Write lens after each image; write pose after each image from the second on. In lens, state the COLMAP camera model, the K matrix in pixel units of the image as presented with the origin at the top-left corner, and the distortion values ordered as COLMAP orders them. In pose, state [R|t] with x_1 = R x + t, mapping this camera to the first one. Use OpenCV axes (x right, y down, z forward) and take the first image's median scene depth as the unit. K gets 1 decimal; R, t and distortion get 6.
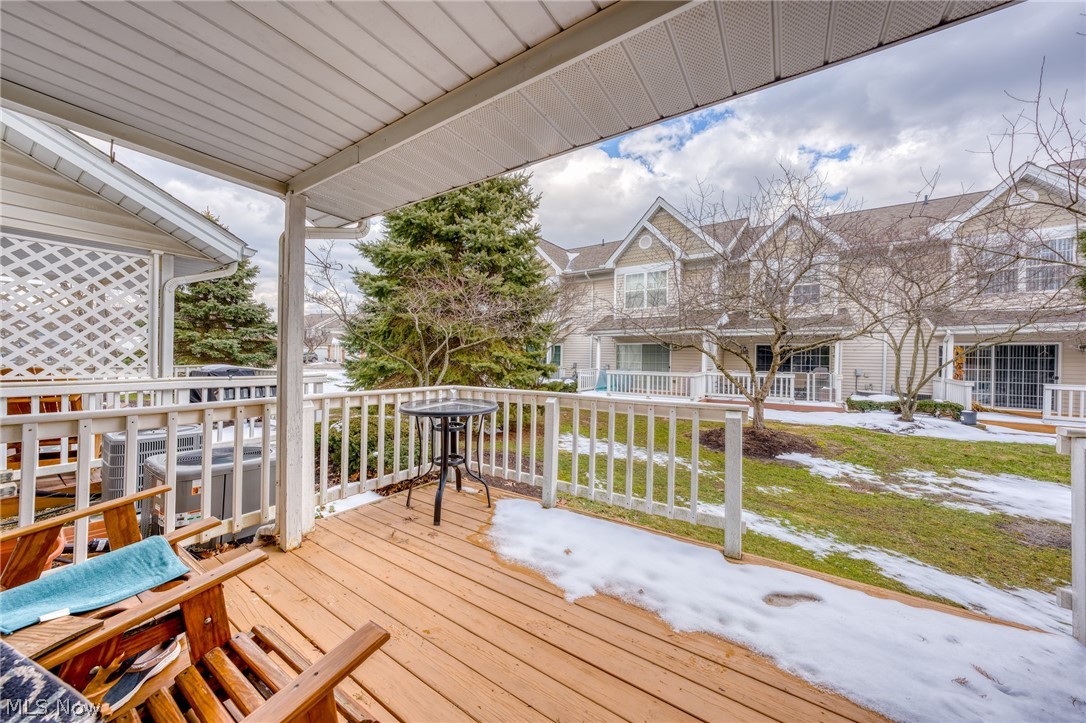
lens RADIAL K [[372.2, 0, 545.2], [0, 372.2, 362.5], [0, 0, 1]] dist [0.000012, 0.000849]
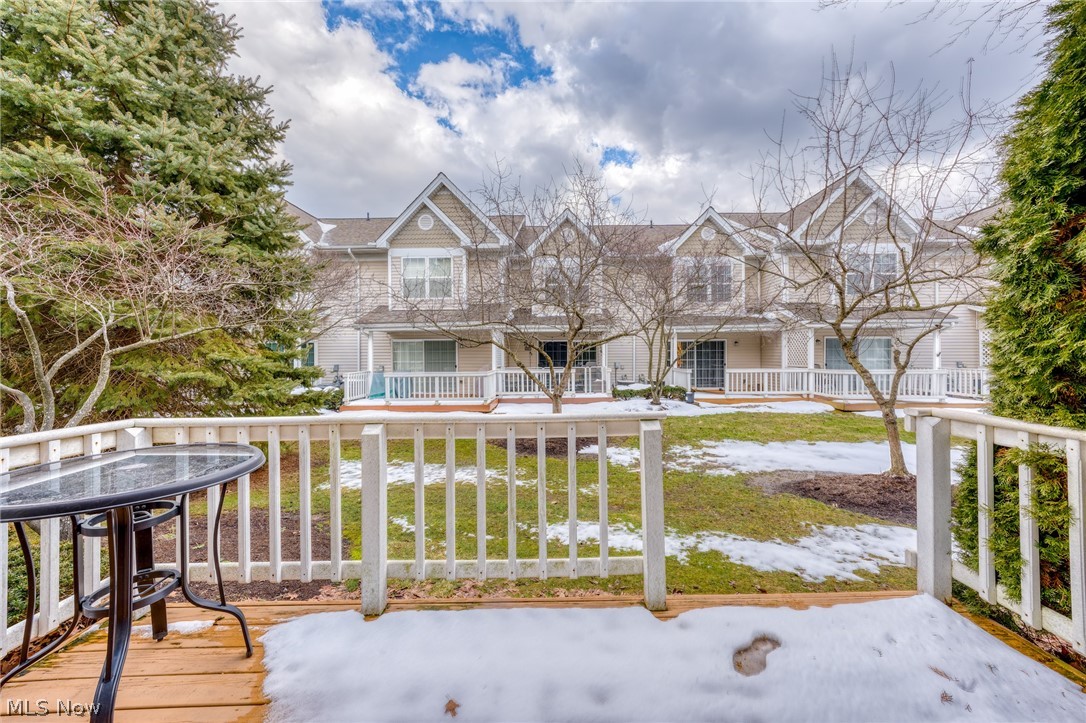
lens RADIAL K [[402.2, 0, 545.0], [0, 402.2, 363.2], [0, 0, 1]] dist [-0.000225, 0.002142]
pose [[0.833969, -0.031100, 0.550934, -0.046818], [0.029181, 0.999499, 0.012250, -0.002111], [-0.551039, 0.005861, 0.834459, 0.143175]]
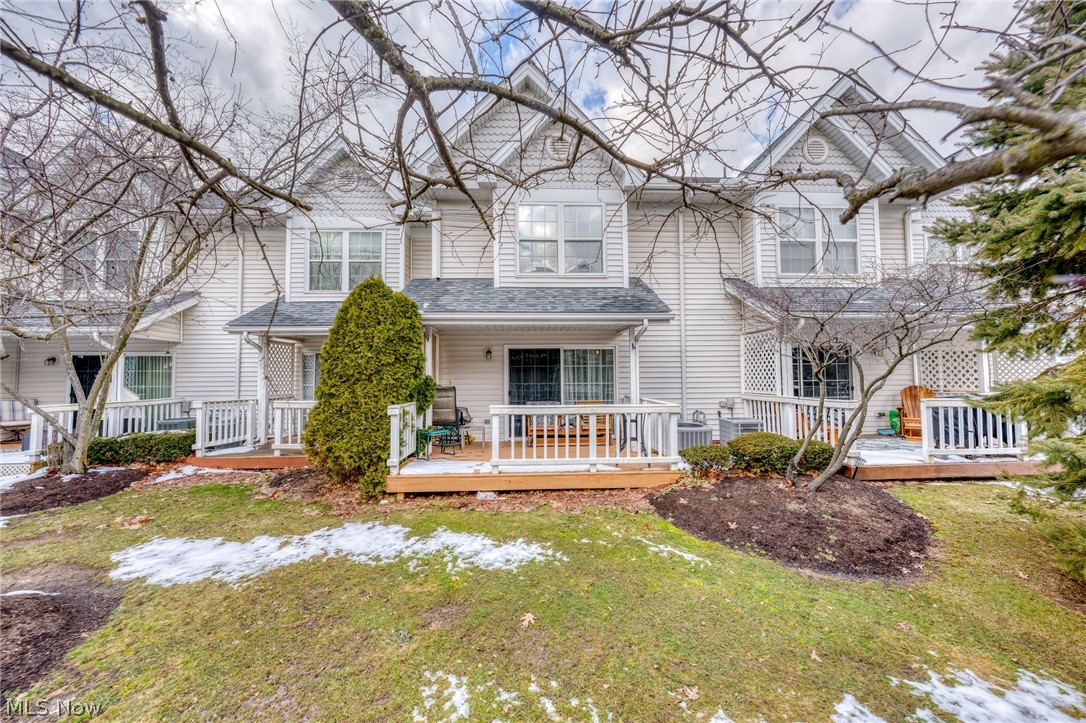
lens RADIAL K [[427.2, 0, 549.3], [0, 427.2, 361.2], [0, 0, 1]] dist [-0.003743, 0.001758]
pose [[-0.798906, -0.030202, -0.600697, 0.596294], [-0.009168, 0.999234, -0.038047, -0.018056], [0.601385, -0.024889, -0.798571, 1.082365]]
